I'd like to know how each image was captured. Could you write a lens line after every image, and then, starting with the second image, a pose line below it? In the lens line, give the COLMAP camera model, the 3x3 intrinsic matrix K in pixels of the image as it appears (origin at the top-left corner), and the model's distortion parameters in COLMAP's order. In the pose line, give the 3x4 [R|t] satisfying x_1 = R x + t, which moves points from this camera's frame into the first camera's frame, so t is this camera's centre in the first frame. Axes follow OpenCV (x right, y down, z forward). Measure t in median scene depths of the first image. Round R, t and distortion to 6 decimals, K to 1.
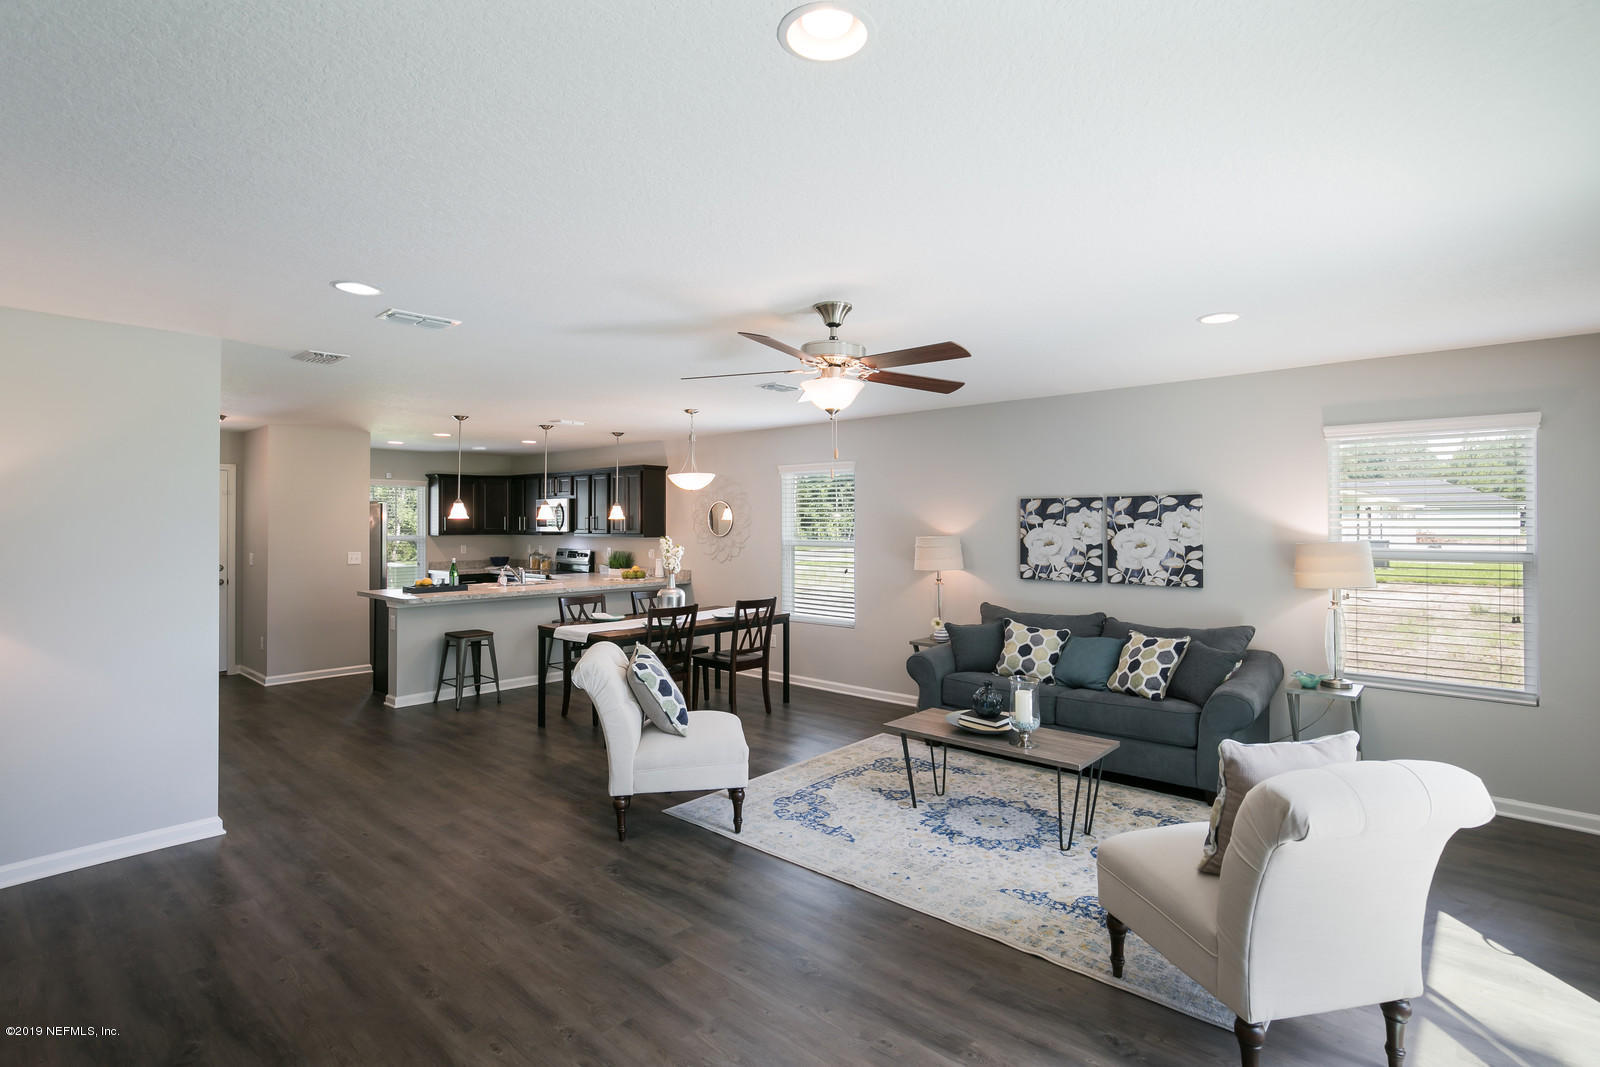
lens RADIAL K [[777.3, 0, 805.2], [0, 777.3, 510.4], [0, 0, 1]] dist [-0.001359, 0.000045]
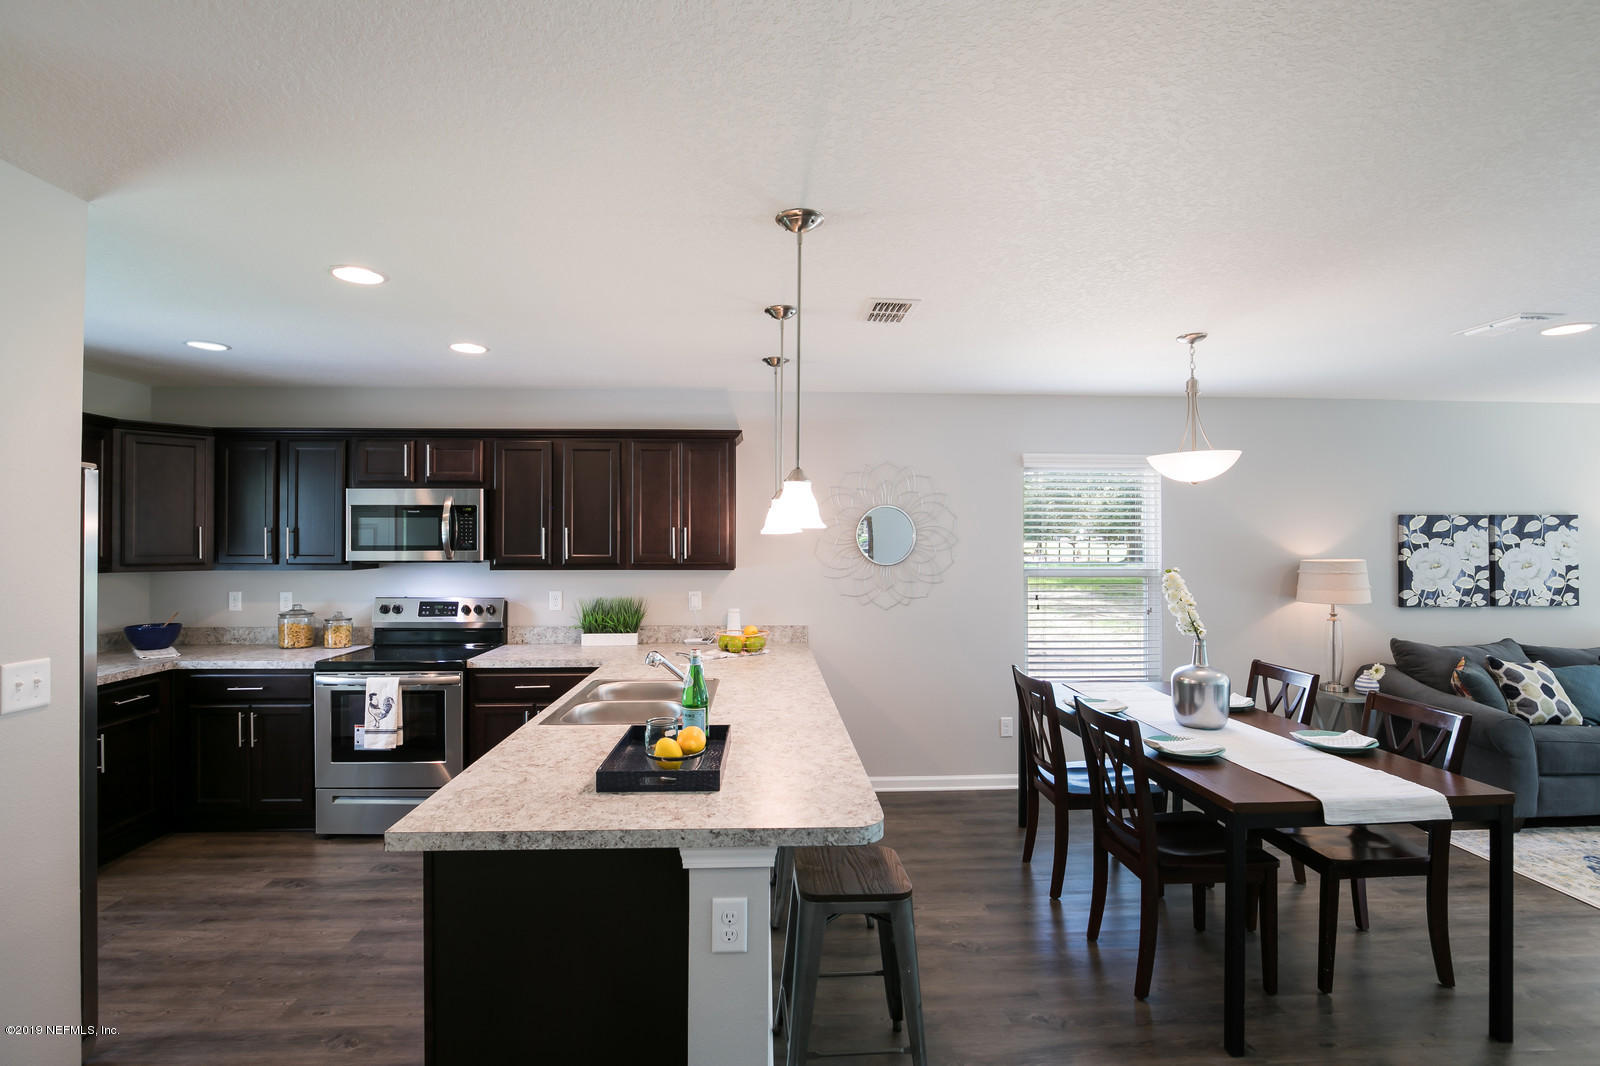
lens RADIAL K [[740.7, 0, 800.6], [0, 740.7, 537.8], [0, 0, 1]] dist [-0.021037, -0.000069]
pose [[0.712421, 0.005553, 0.701730, -0.776017], [-0.011479, 0.999927, 0.003741, 0.015578], [-0.701658, -0.010721, 0.712433, 0.907093]]
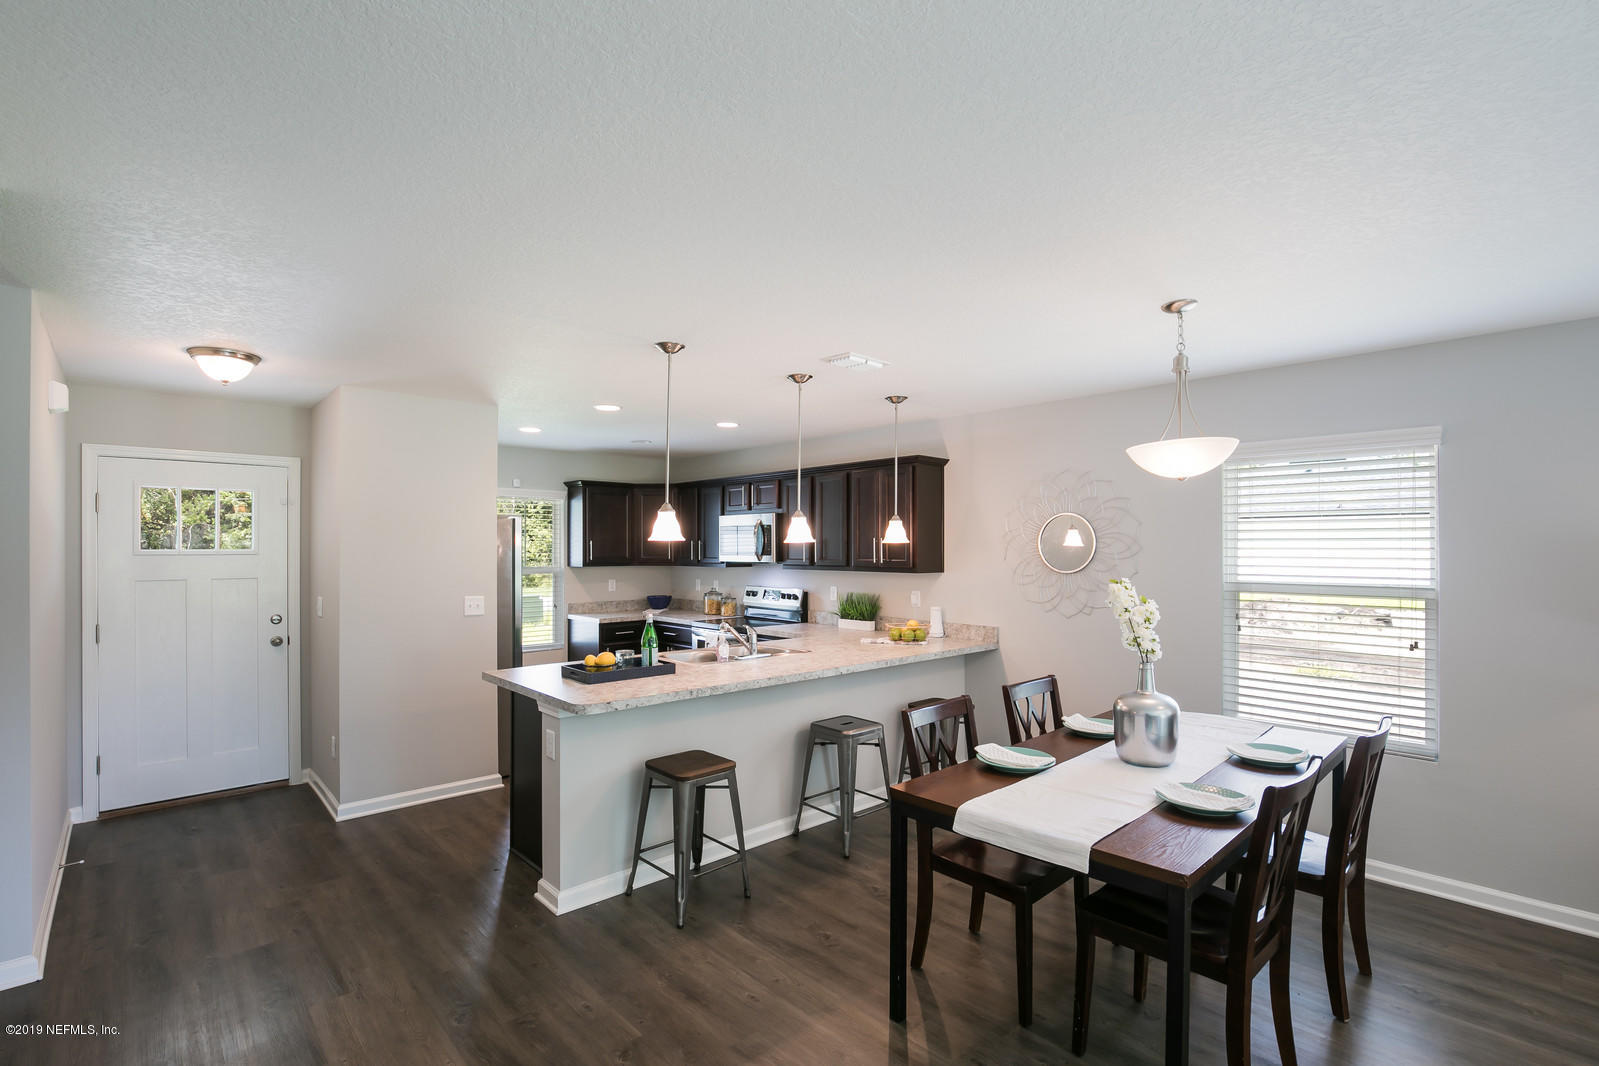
lens RADIAL K [[740.2, 0, 797.8], [0, 740.2, 540.7], [0, 0, 1]] dist [-0.021037, -0.000069]
pose [[0.995063, 0.001409, -0.099231, -0.360365], [-0.001172, 0.999996, 0.002444, 0.010937], [0.099234, -0.002315, 0.995061, 0.597590]]
